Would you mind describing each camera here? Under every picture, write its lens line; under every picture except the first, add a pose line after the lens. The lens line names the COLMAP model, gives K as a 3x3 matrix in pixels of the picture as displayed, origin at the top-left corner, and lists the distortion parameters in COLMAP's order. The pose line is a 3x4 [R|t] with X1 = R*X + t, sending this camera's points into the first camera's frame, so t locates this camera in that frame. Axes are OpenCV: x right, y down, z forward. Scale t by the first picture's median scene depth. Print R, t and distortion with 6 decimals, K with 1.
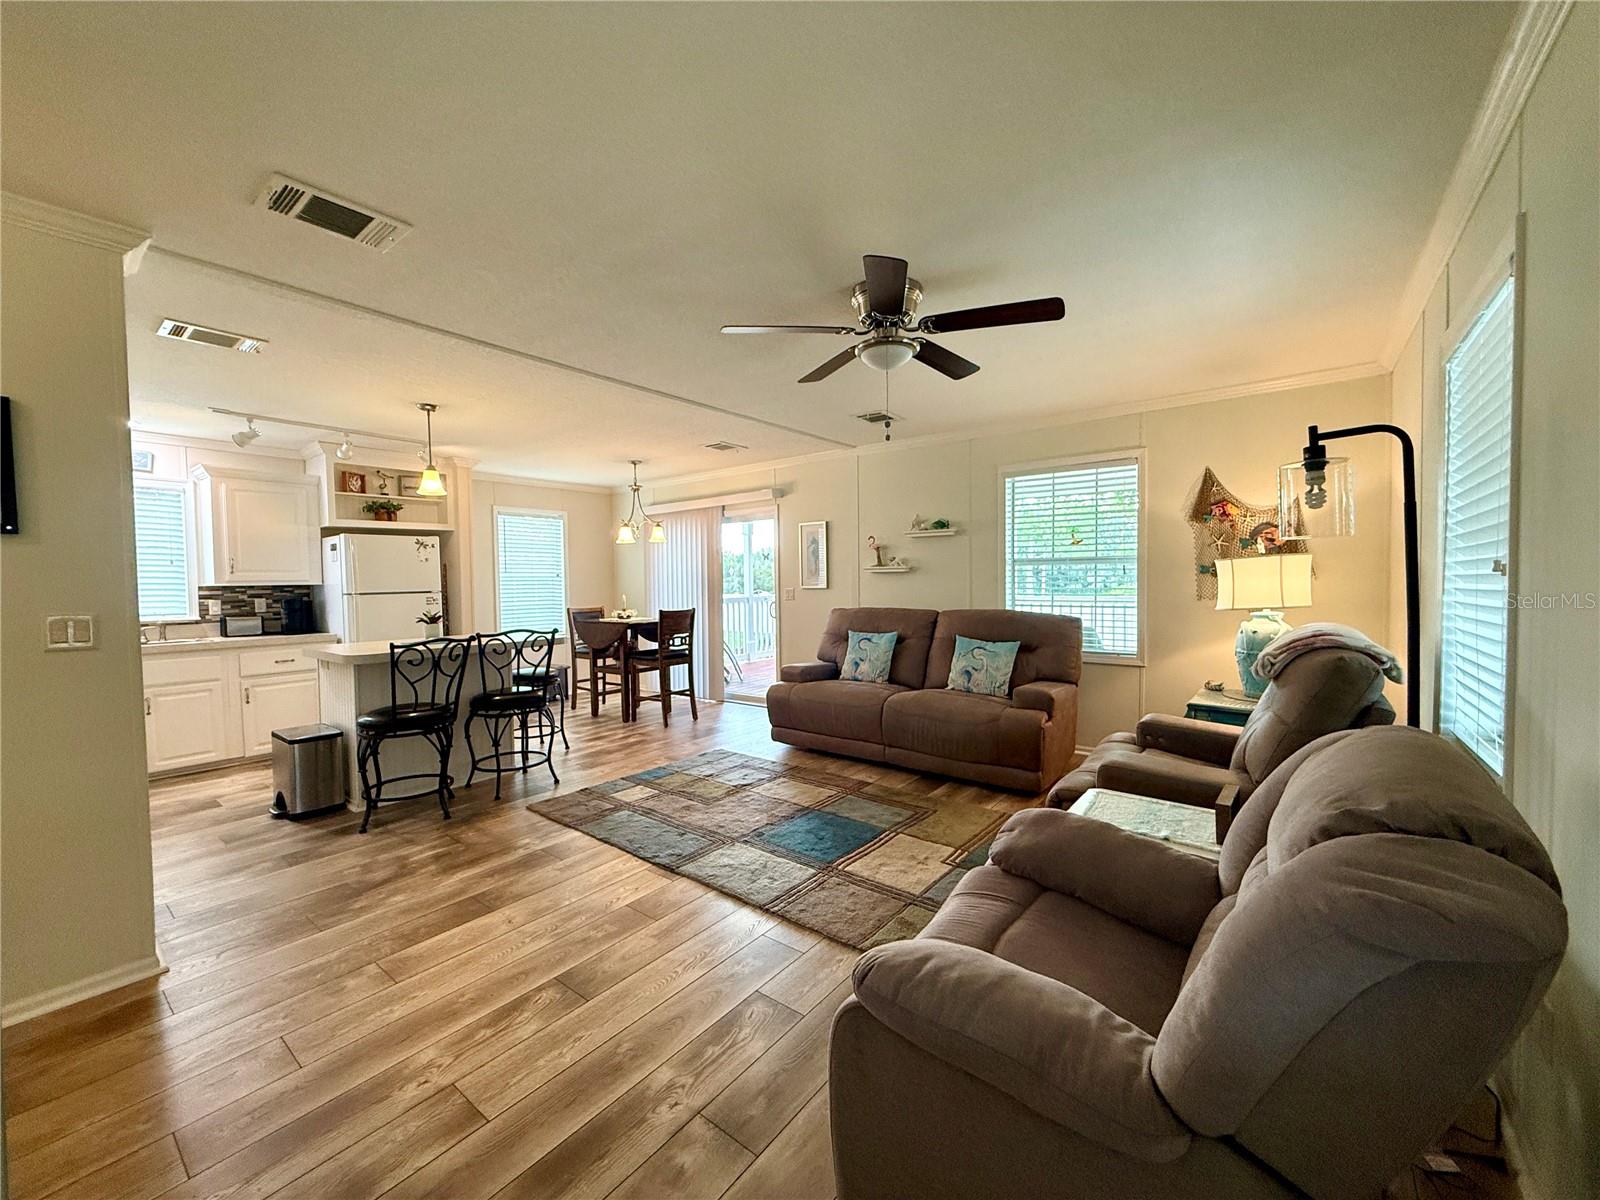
lens RADIAL K [[637.7, 0, 801.2], [0, 637.7, 595.5], [0, 0, 1]] dist [-0.000738, -0.000404]
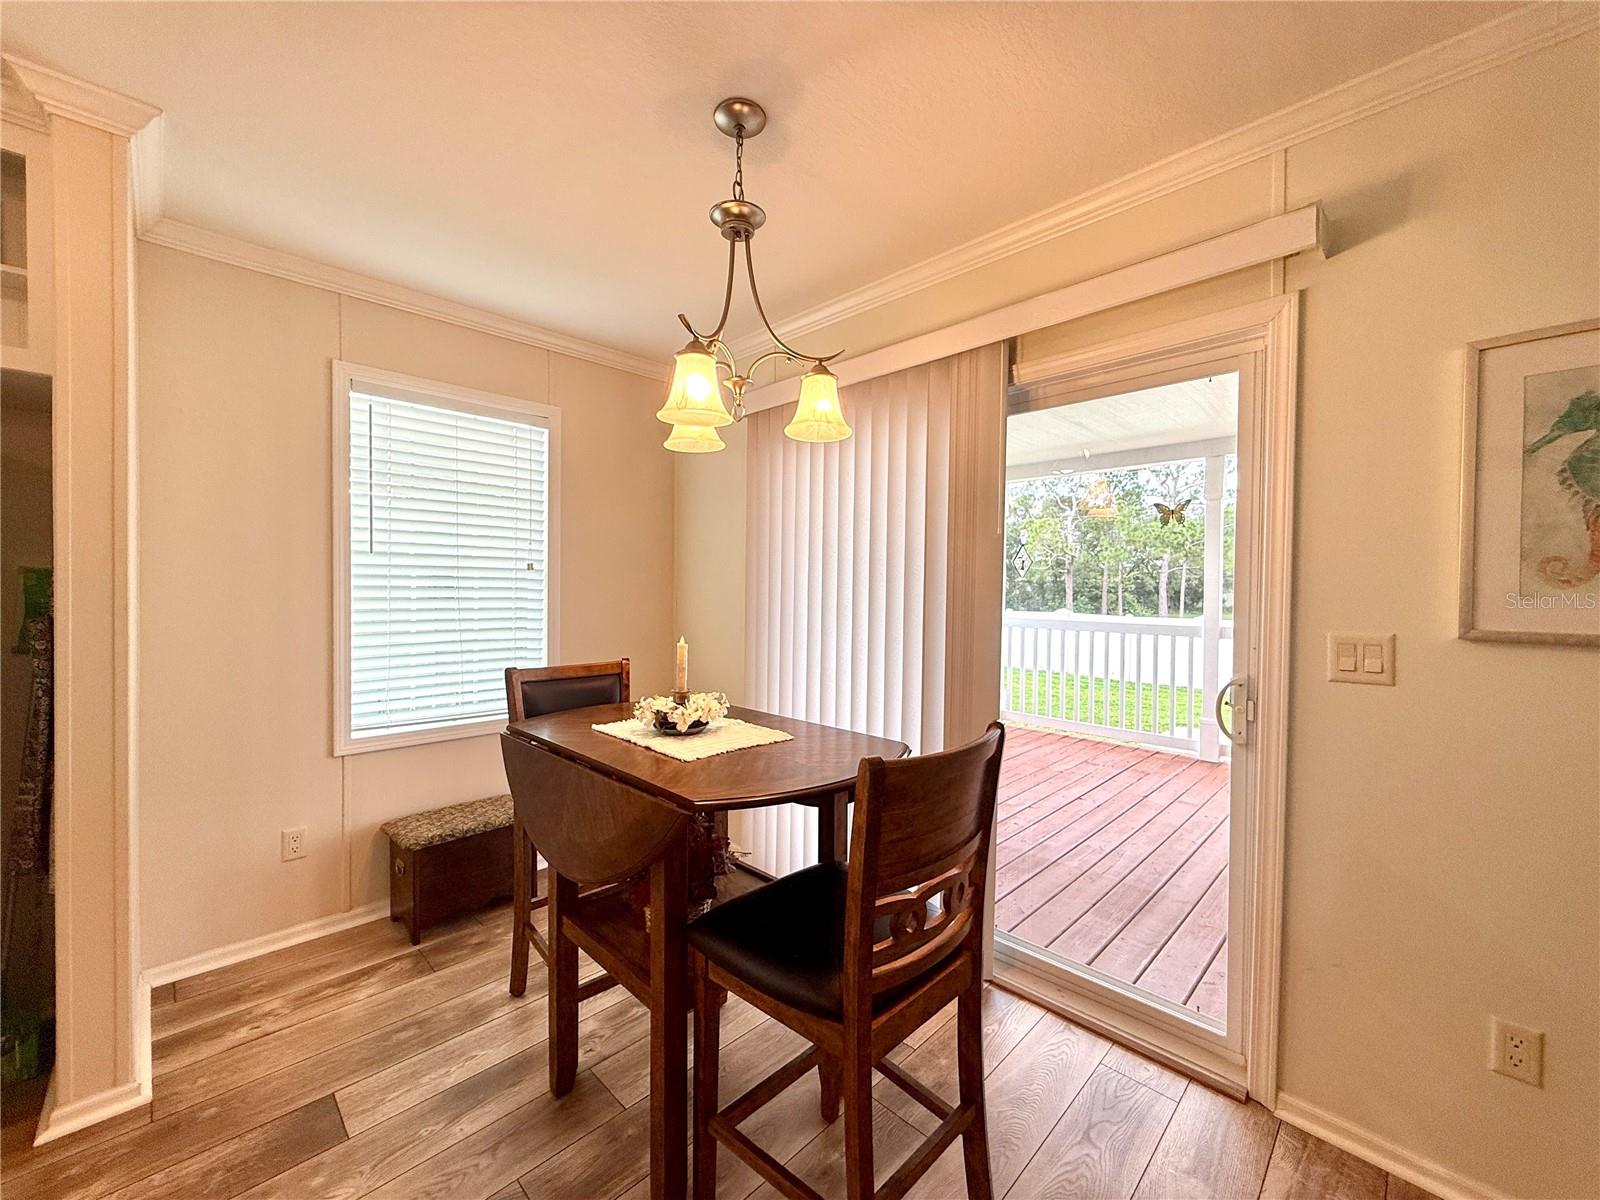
lens RADIAL K [[637.7, 0, 806.6], [0, 637.7, 598.1], [0, 0, 1]] dist [-0.000738, -0.000404]
pose [[0.990757, 0.020458, -0.134098, -0.041195], [-0.021811, 0.999725, -0.008630, -0.003714], [0.133884, 0.011475, 0.990931, 0.159976]]
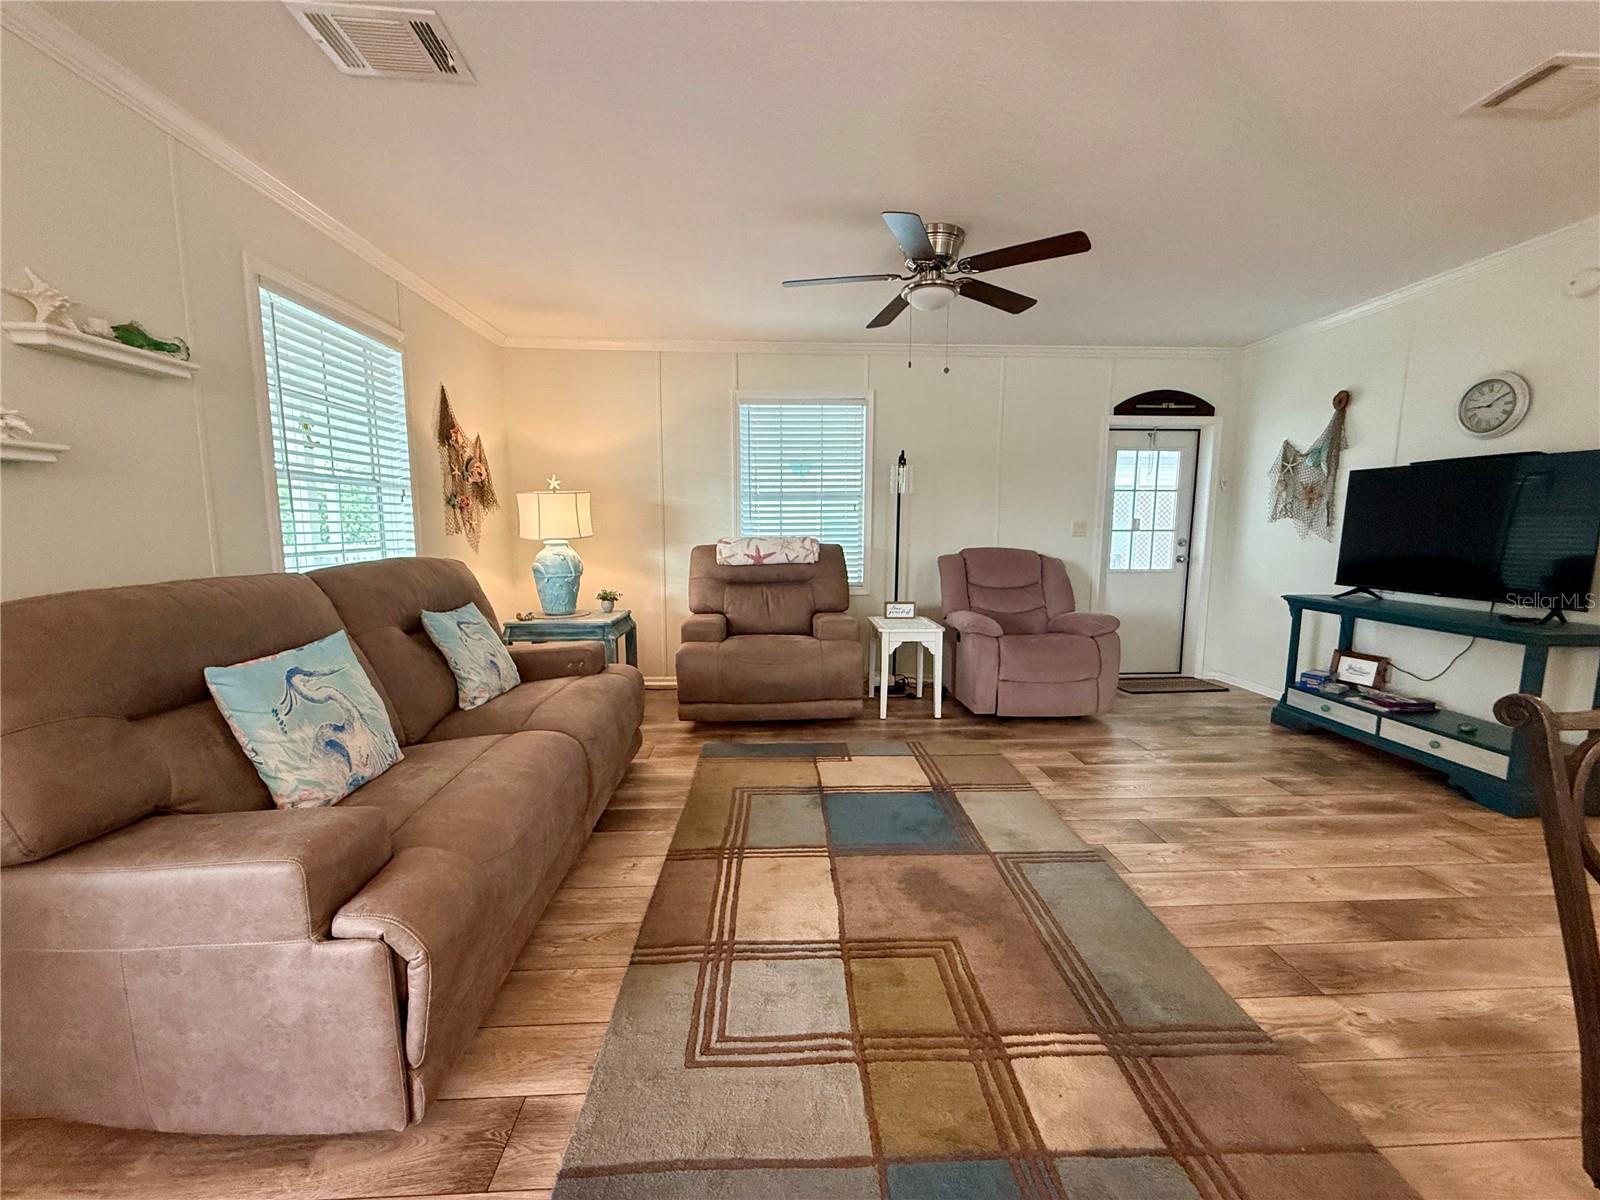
lens RADIAL K [[637.7, 0, 796.3], [0, 637.7, 601.7], [0, 0, 1]] dist [-0.000738, -0.000404]
pose [[-0.648008, -0.084043, 0.756983, -0.643248], [0.029231, 0.990417, 0.134983, -0.007592], [-0.761073, 0.109598, -0.639341, 2.109669]]
